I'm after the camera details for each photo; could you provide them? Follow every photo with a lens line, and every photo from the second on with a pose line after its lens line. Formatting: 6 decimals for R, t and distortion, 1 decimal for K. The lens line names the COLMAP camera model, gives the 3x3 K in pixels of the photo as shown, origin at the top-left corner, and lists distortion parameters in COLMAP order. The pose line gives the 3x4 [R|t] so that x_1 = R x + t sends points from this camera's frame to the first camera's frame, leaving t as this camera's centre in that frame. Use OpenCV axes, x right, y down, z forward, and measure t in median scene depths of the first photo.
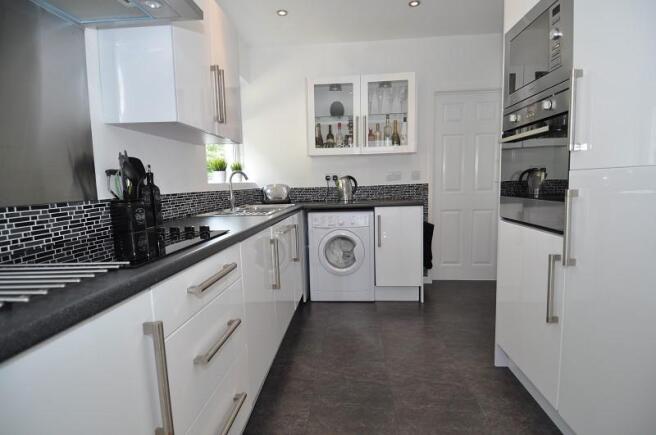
lens RADIAL K [[339.9, 0, 328.0], [0, 339.9, 217.5], [0, 0, 1]] dist [0.001938, 0.000041]
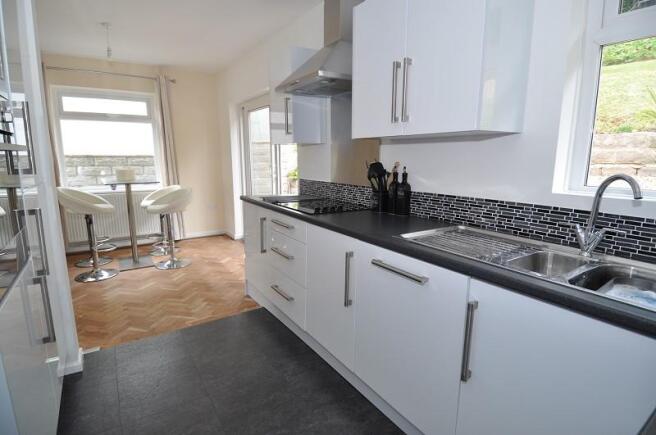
lens RADIAL K [[339.9, 0, 328.0], [0, 339.9, 217.5], [0, 0, 1]] dist [0.001938, 0.000041]
pose [[-0.799208, 0.122578, -0.588423, 0.444467], [-0.048067, 0.962814, 0.265856, -0.284457], [0.599130, 0.240758, -0.763596, 1.777326]]
